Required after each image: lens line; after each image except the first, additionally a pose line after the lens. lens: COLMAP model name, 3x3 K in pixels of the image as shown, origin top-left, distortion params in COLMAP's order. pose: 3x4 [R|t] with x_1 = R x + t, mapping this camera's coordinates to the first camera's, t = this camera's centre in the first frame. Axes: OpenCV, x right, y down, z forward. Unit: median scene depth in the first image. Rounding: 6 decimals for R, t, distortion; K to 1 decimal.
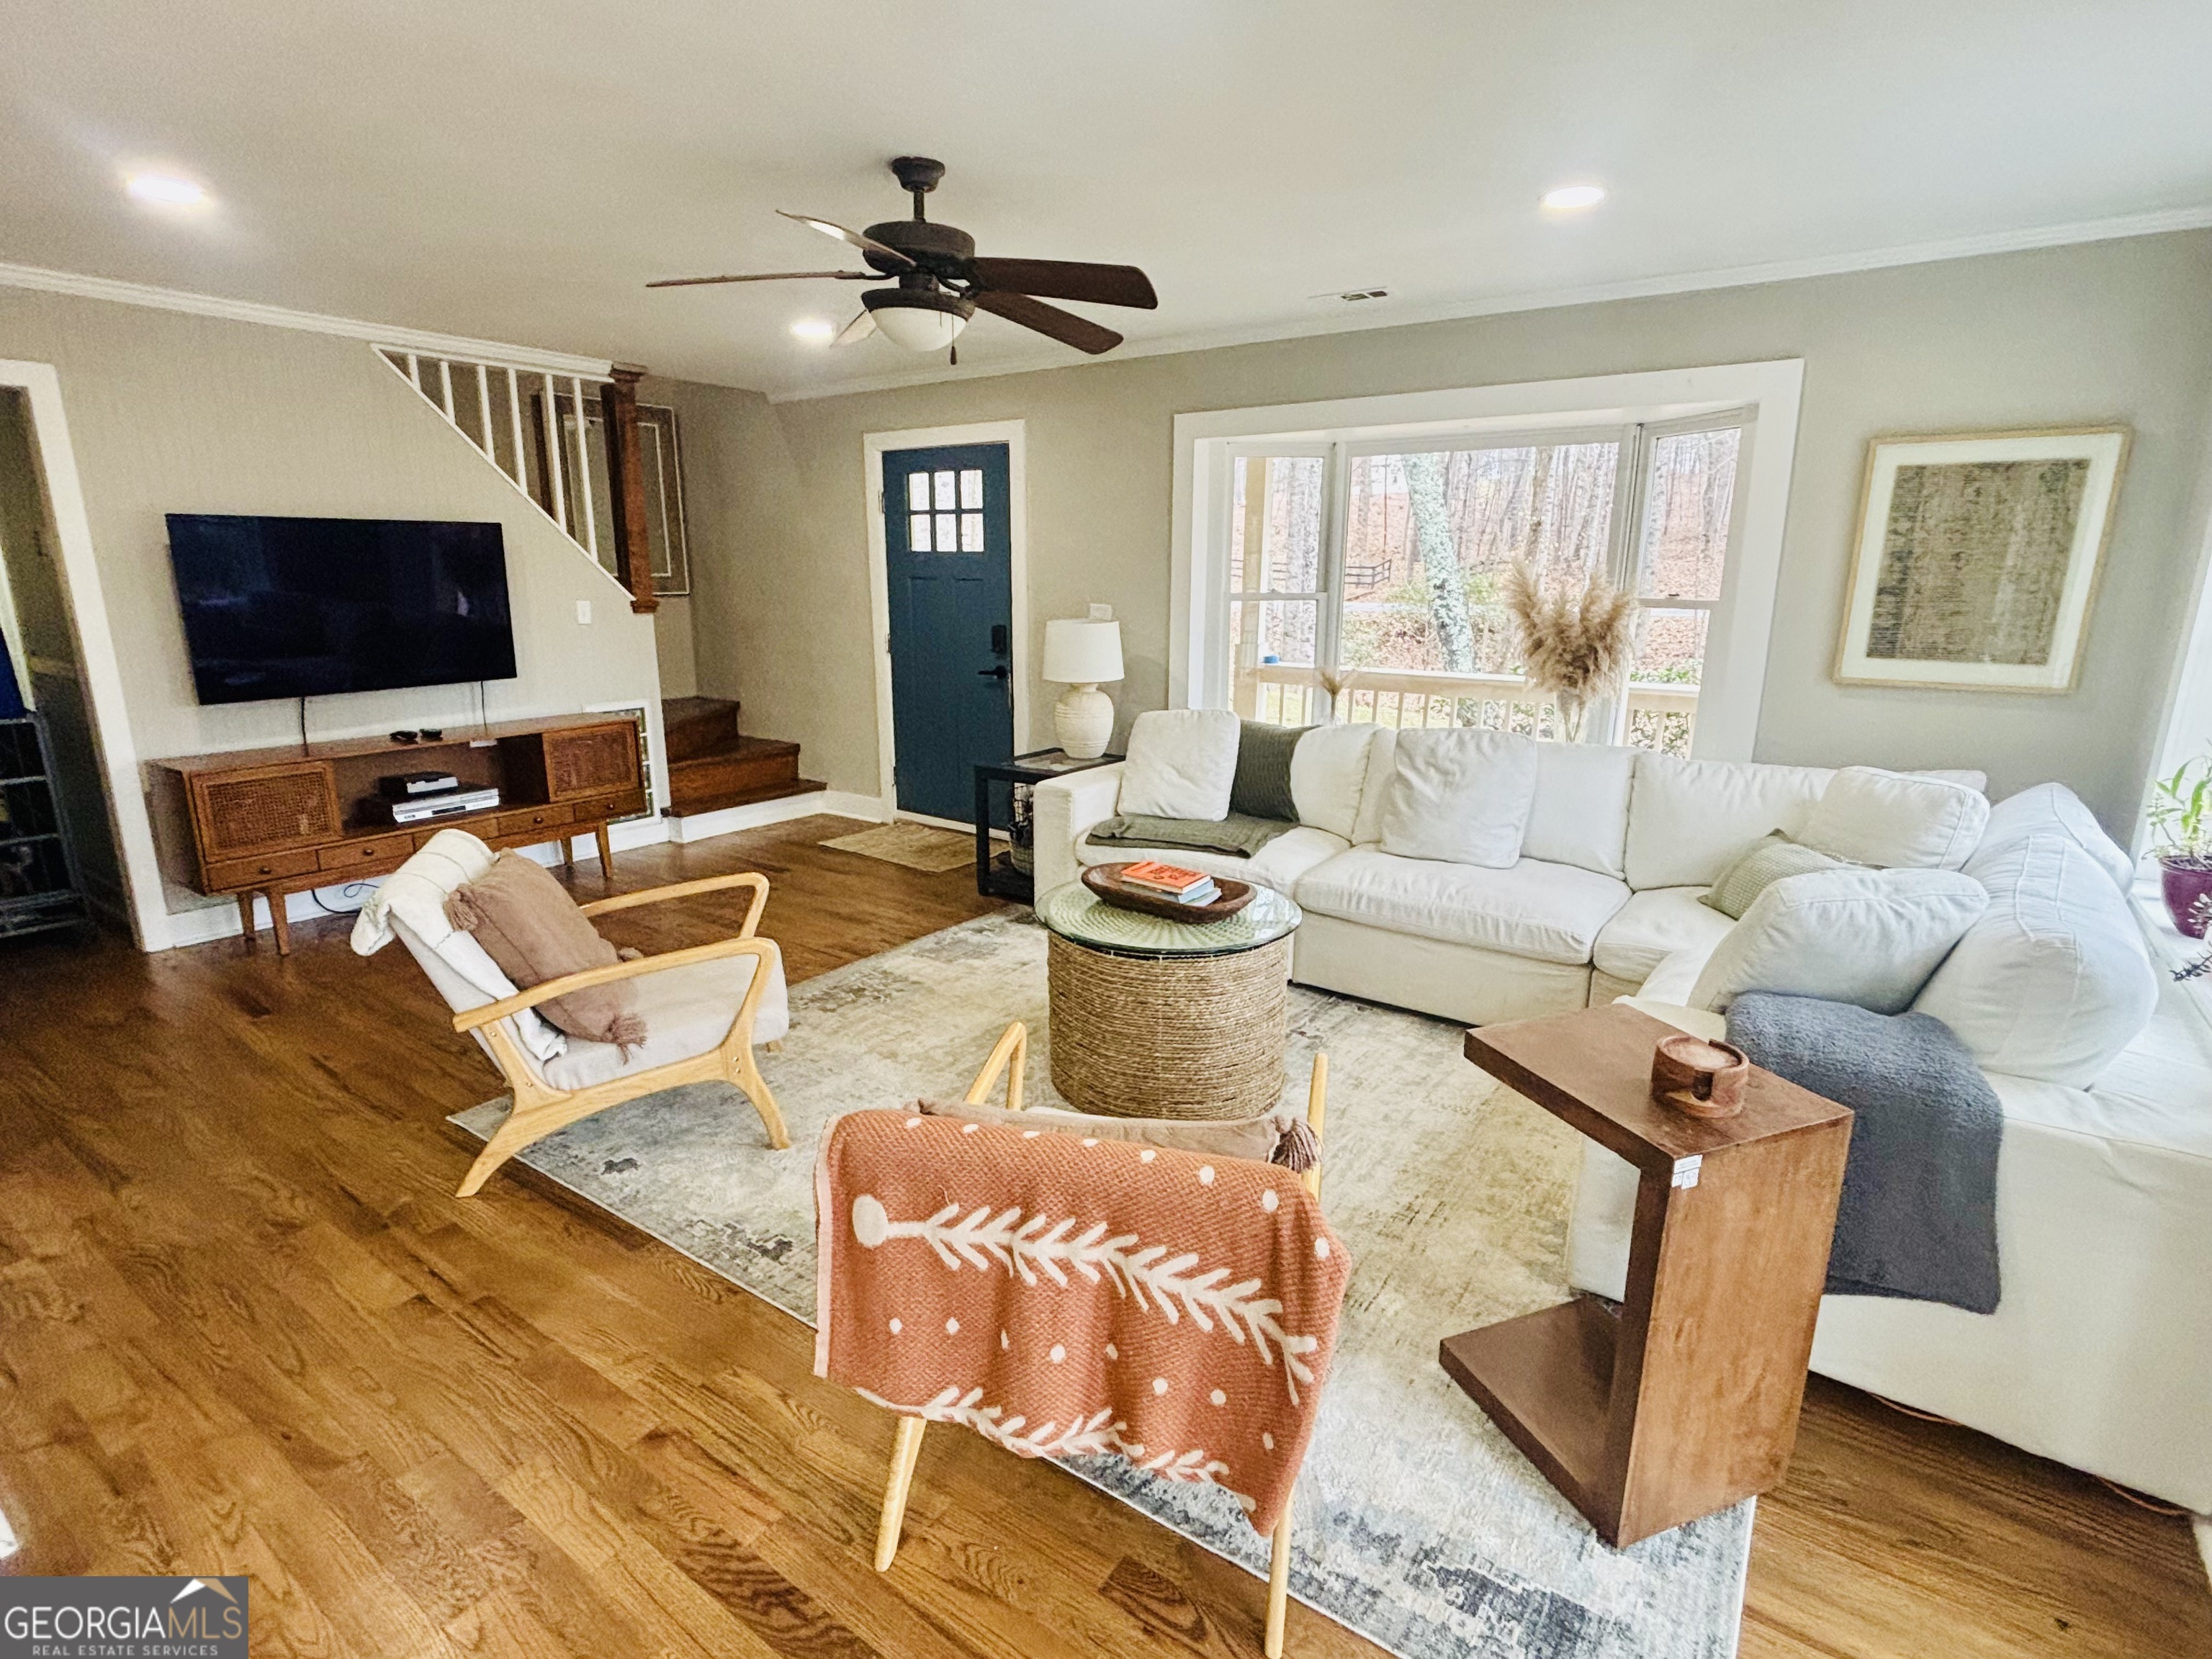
lens RADIAL K [[1116.1, 0, 1098.6], [0, 1116.1, 825.7], [0, 0, 1]] dist [-0.004654, 0.001061]
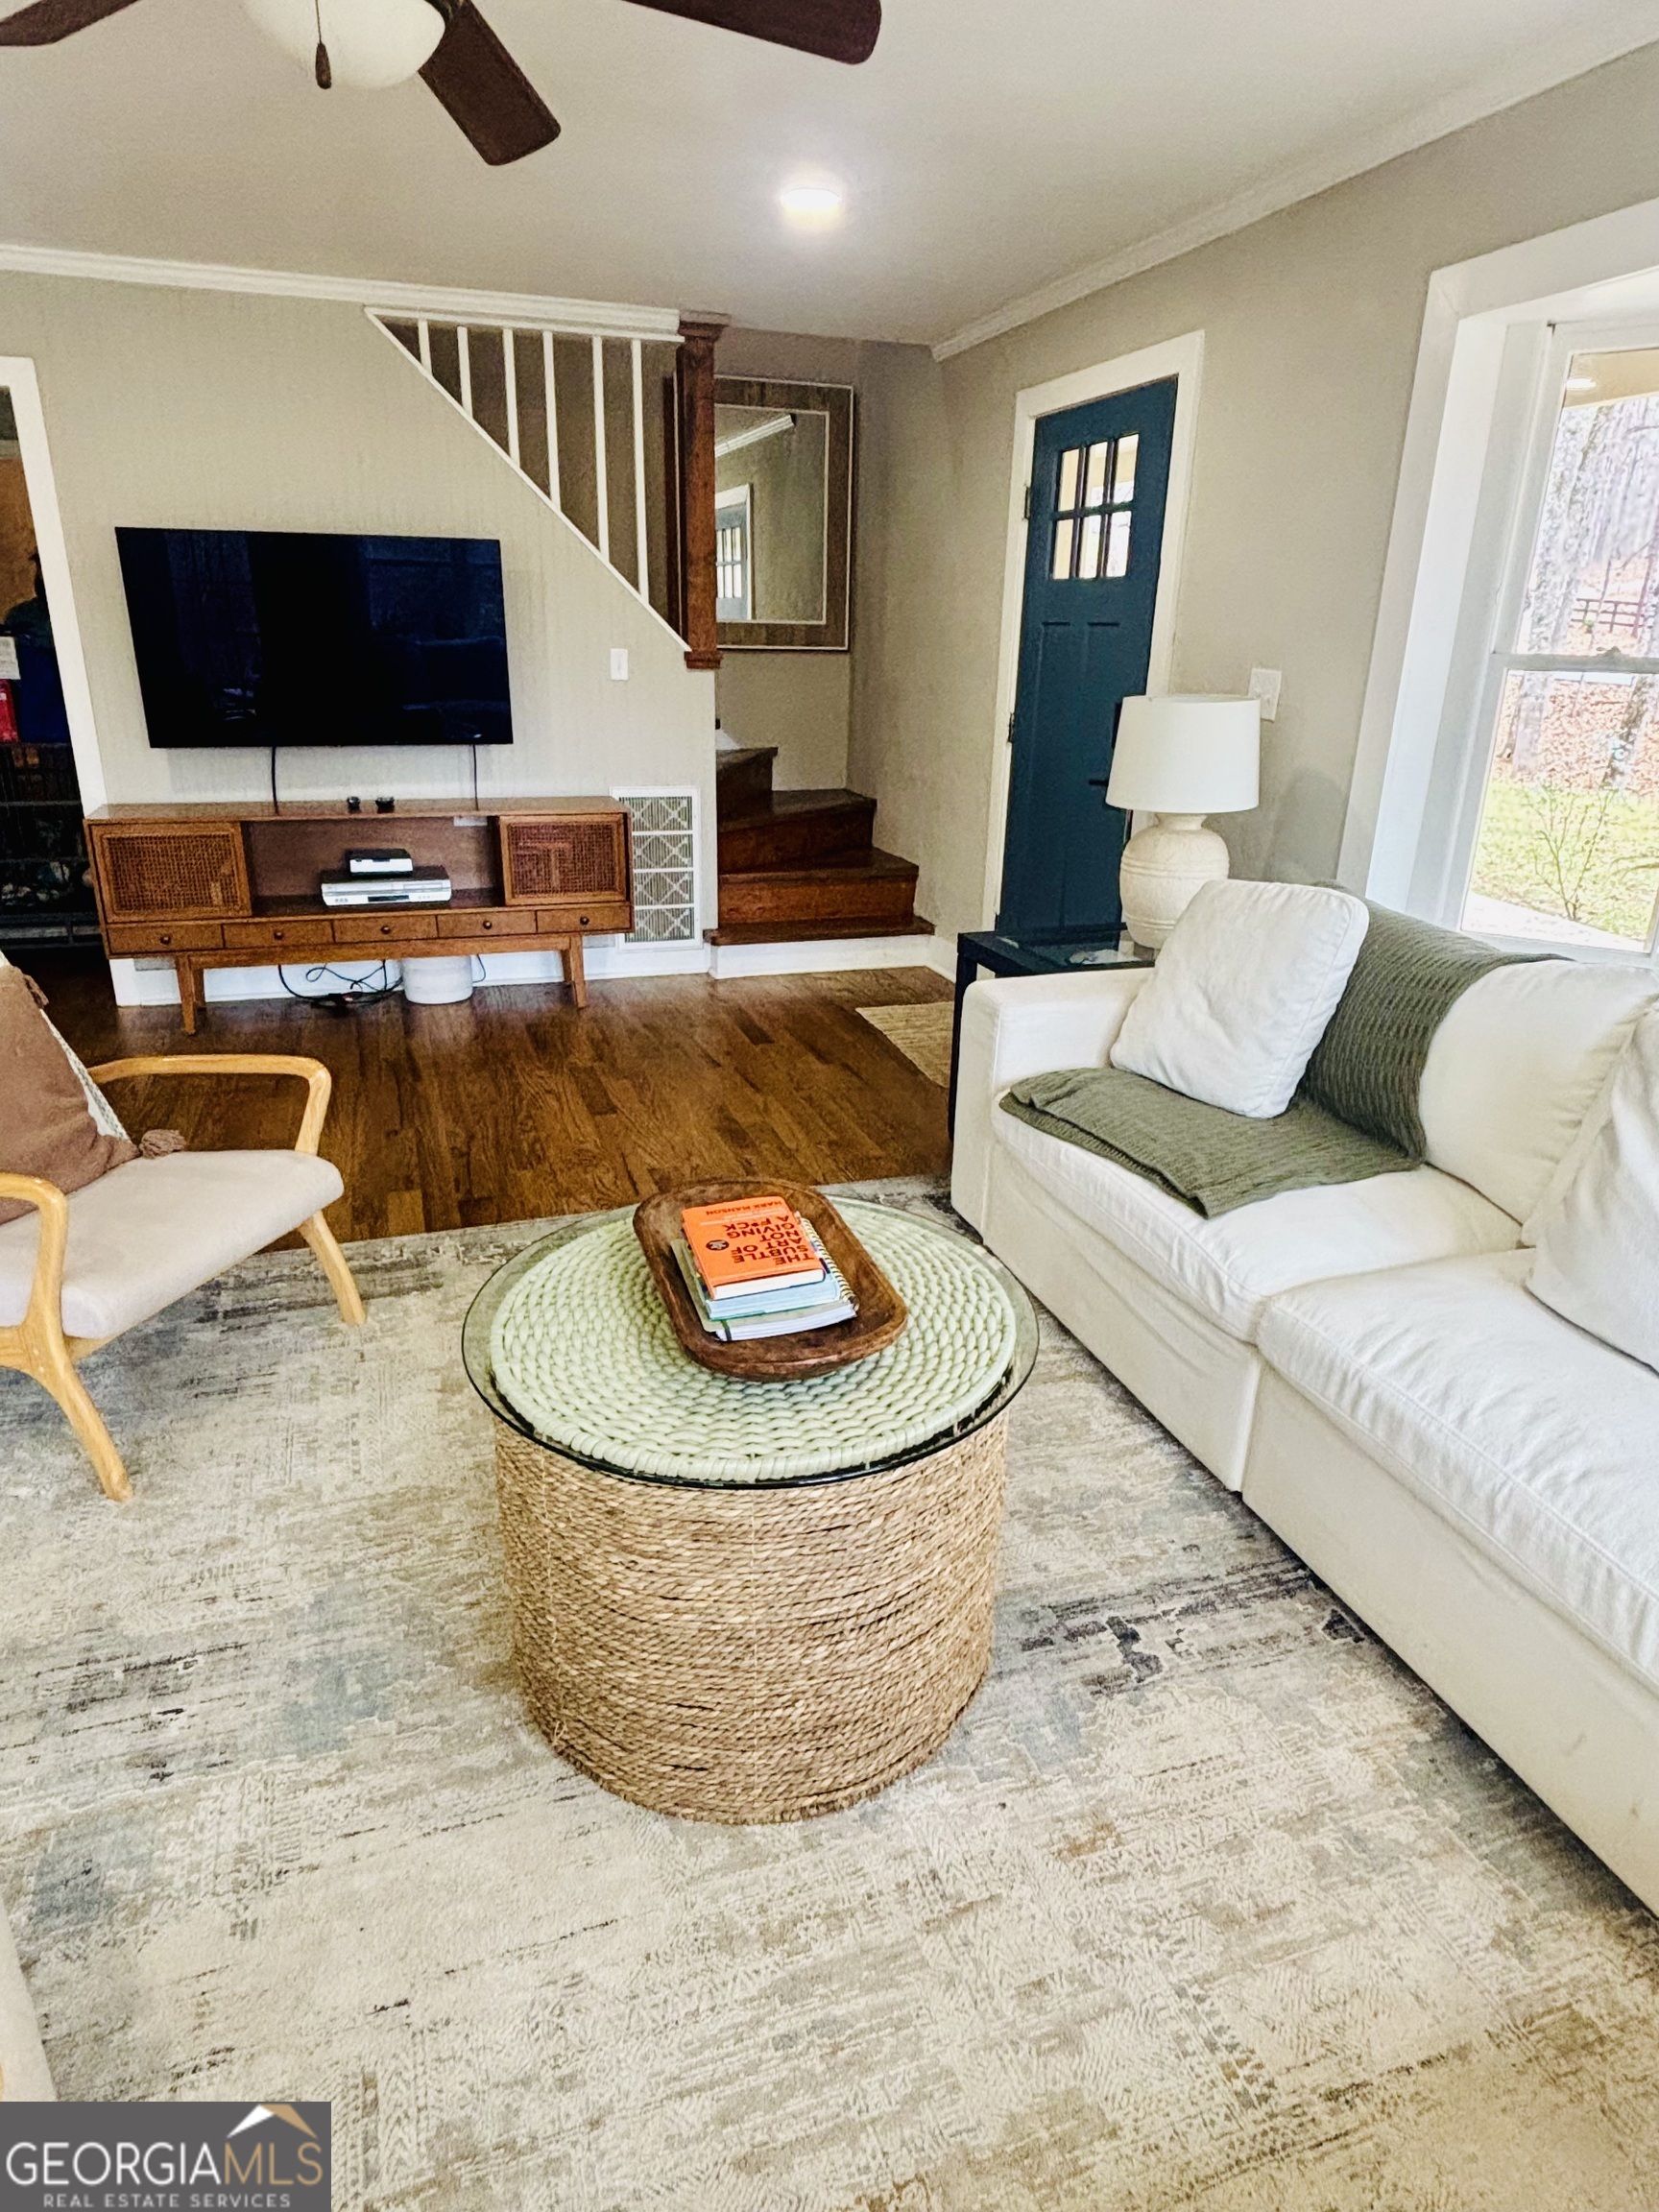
lens RADIAL K [[1288.6, 0, 811.6], [0, 1288.6, 1101.0], [0, 0, 1]] dist [0.002261, 0.002078]
pose [[0.802550, 0.215073, -0.556469, 0.231174], [-0.150040, 0.975540, 0.160652, -0.064548], [0.577410, -0.045439, 0.815189, 0.362713]]
